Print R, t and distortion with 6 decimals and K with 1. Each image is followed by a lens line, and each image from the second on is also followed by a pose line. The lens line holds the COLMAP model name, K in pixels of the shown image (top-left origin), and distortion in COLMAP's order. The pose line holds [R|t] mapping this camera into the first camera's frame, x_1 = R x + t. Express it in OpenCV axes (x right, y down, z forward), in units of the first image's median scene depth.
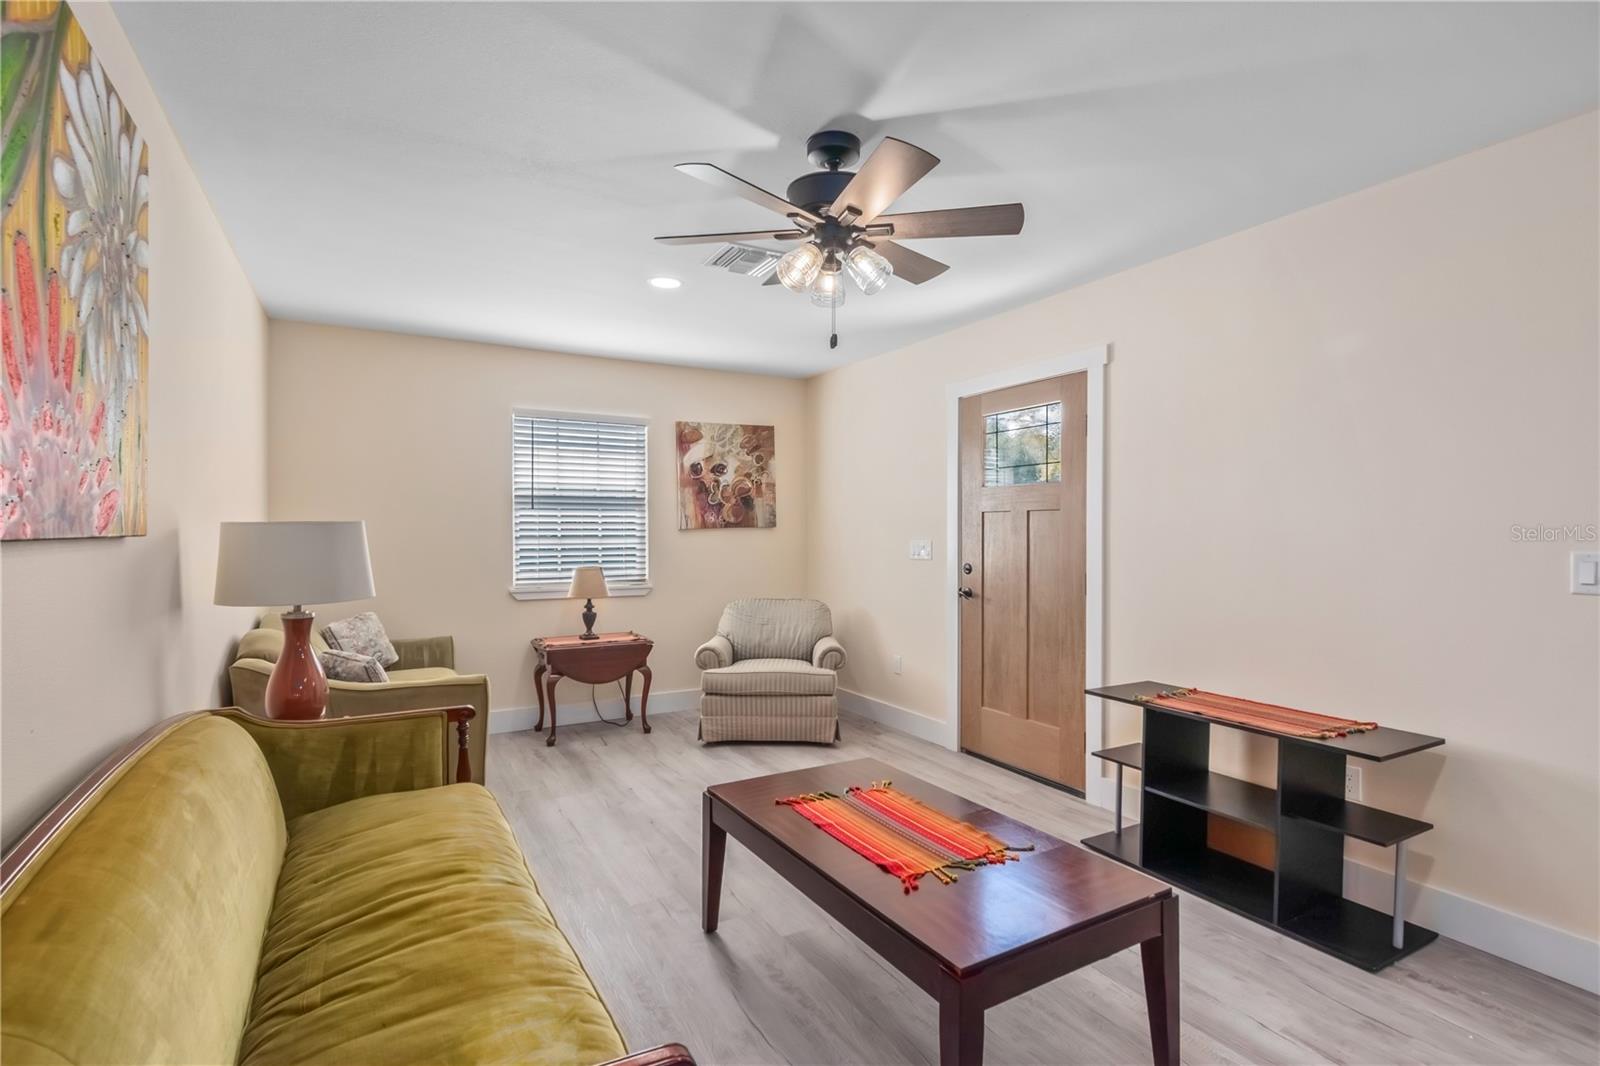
lens RADIAL K [[782.0, 0, 796.1], [0, 782.0, 537.0], [0, 0, 1]] dist [-0.001087, -0.001955]
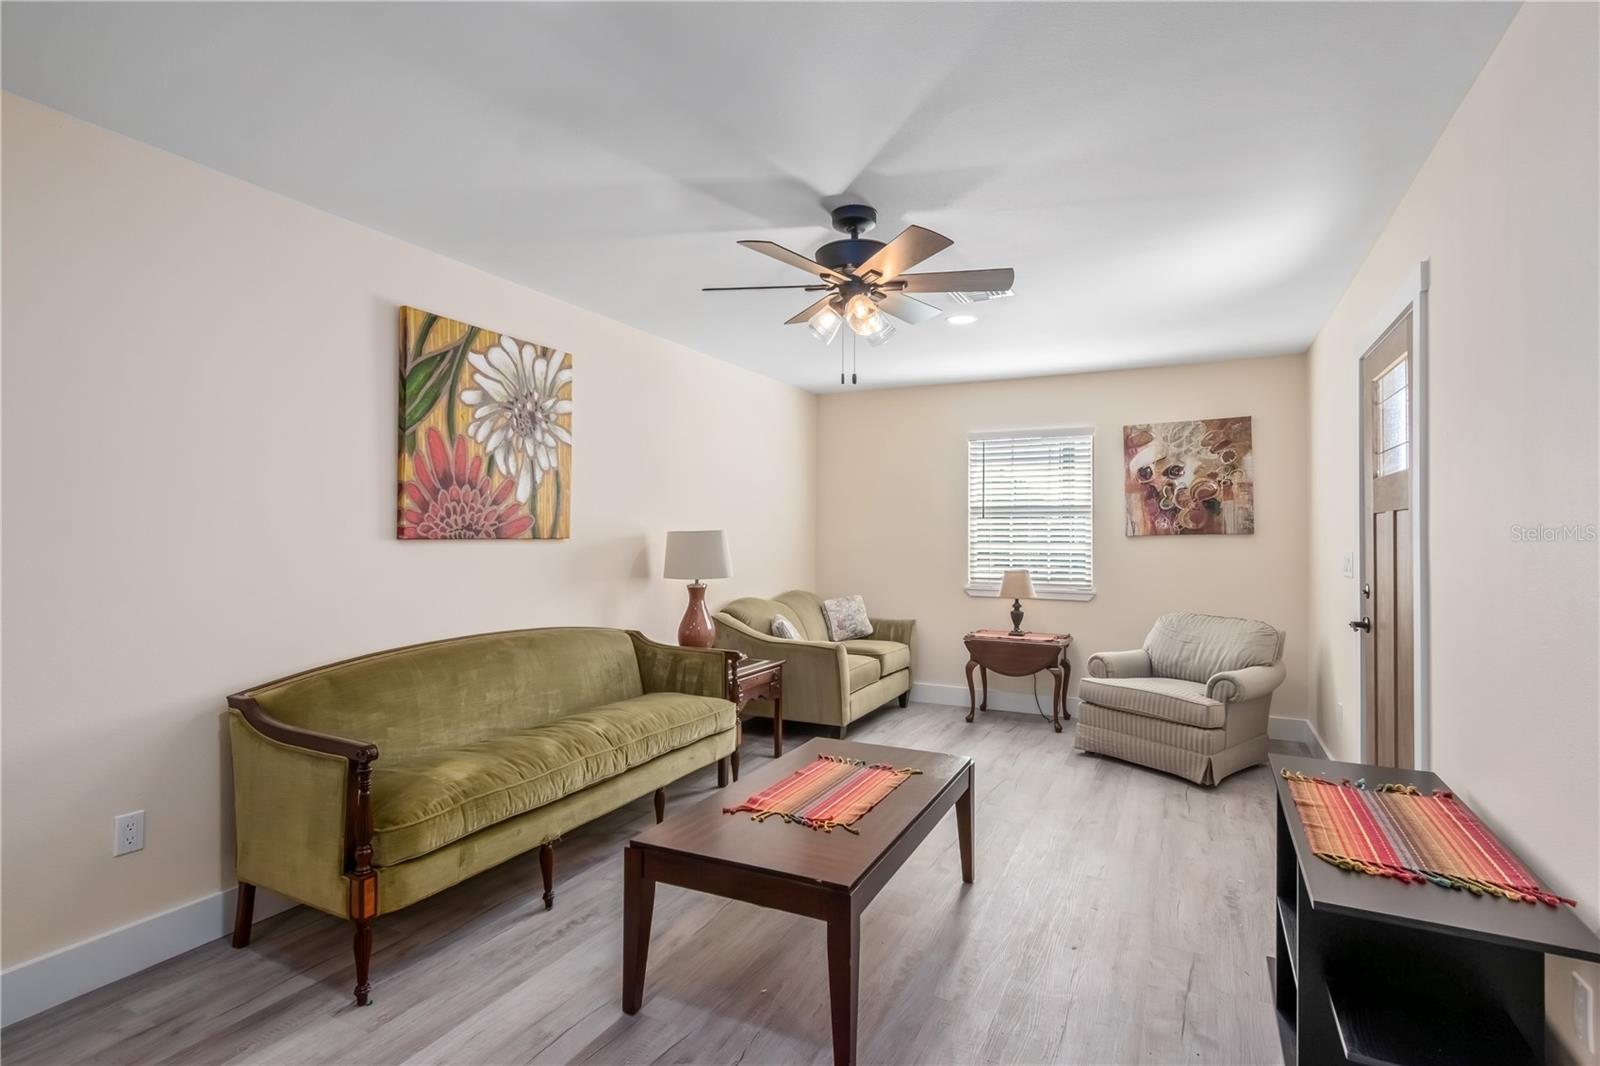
lens RADIAL K [[782.0, 0, 797.3], [0, 782.0, 527.6], [0, 0, 1]] dist [-0.001087, -0.001955]
pose [[0.544286, -0.005609, -0.838881, 0.453051], [-0.011129, 0.999841, -0.013906, -0.002486], [0.838826, 0.016905, 0.544137, 0.129530]]
